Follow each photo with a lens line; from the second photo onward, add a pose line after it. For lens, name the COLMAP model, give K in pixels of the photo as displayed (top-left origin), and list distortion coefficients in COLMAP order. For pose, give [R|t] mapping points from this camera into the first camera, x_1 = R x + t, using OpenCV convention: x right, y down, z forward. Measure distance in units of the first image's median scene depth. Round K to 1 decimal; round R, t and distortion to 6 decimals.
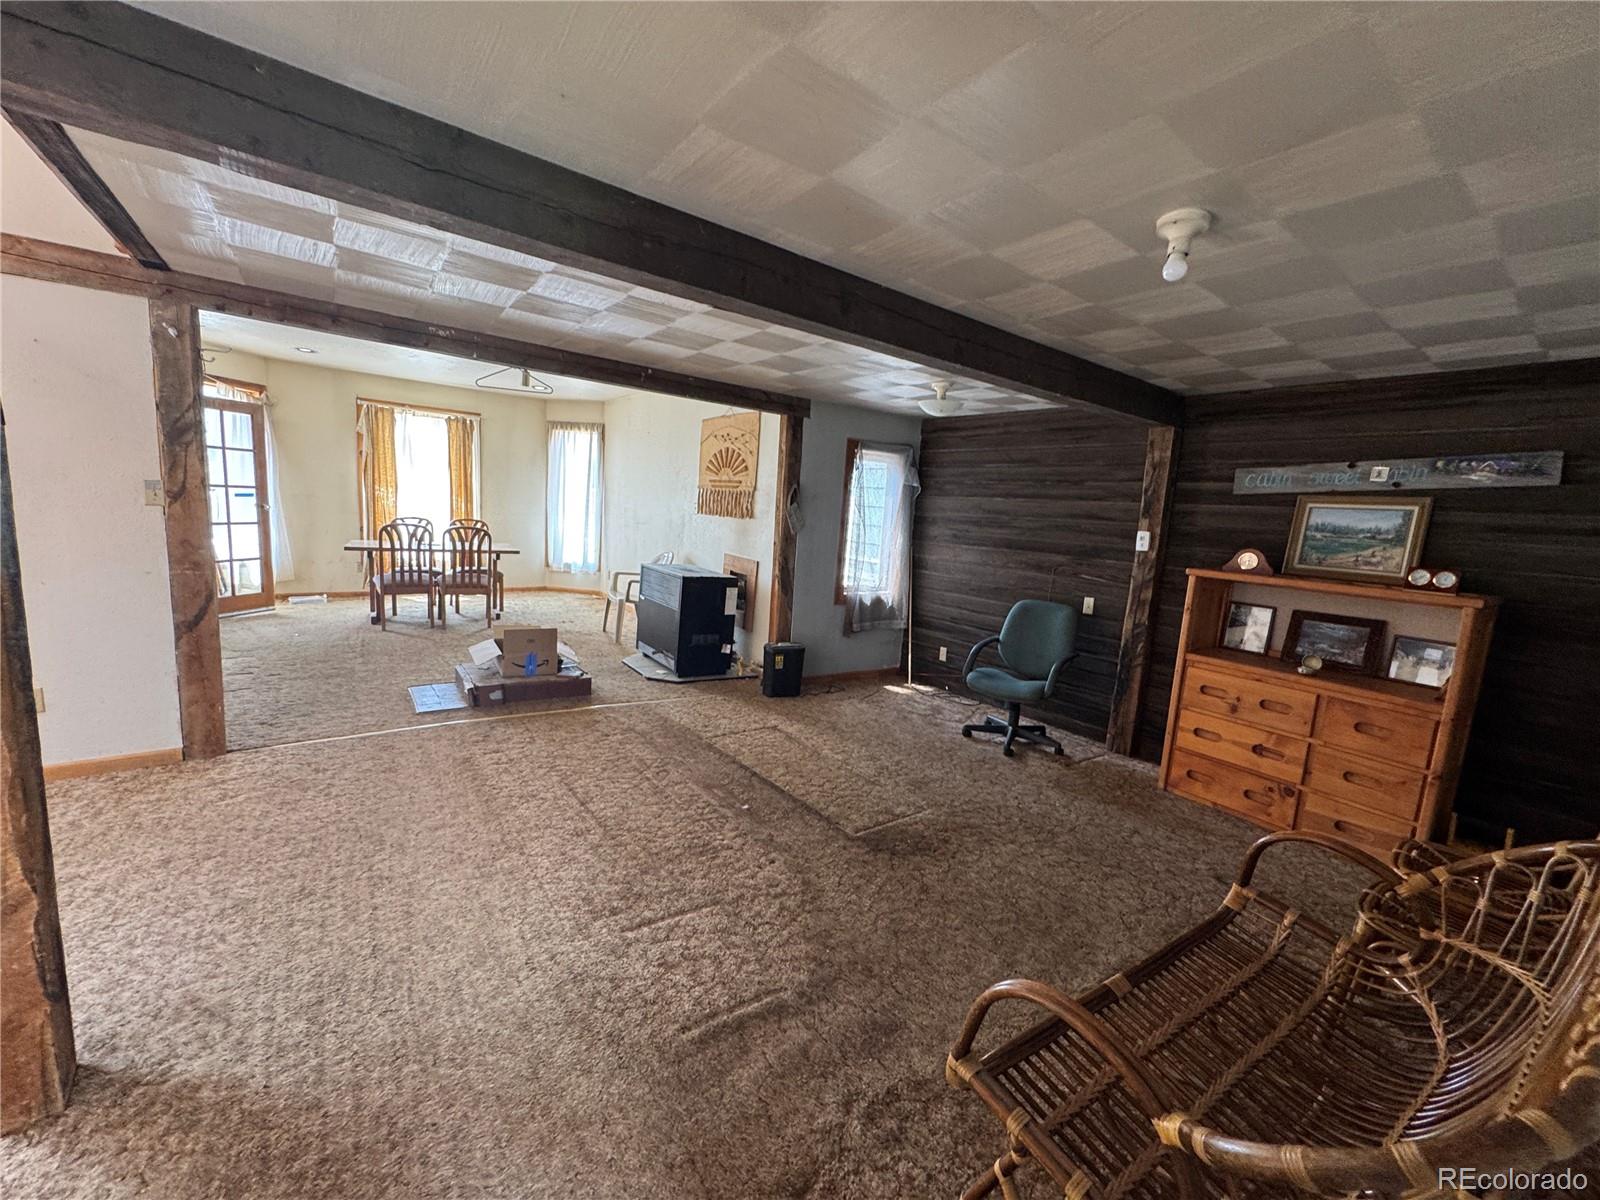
lens RADIAL K [[643.0, 0, 800.6], [0, 643.0, 601.4], [0, 0, 1]] dist [-0.003449, 0.000627]
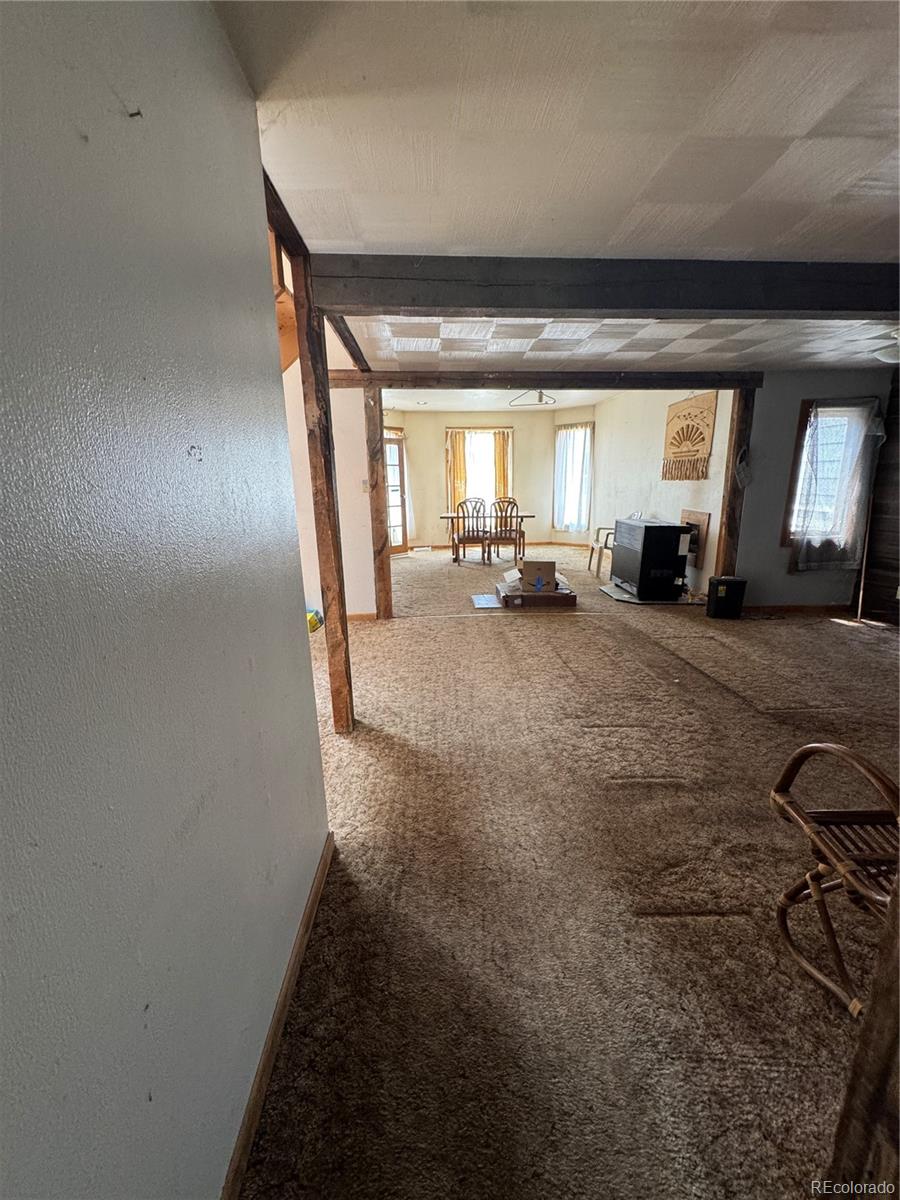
lens RADIAL K [[482.2, 0, 452.9], [0, 482.2, 599.8], [0, 0, 1]] dist [-0.003449, 0.000627]
pose [[0.833603, 0.050023, -0.550095, 0.073147], [-0.005599, 0.996605, 0.082142, 0.055810], [0.552336, -0.065394, 0.831053, -0.127159]]
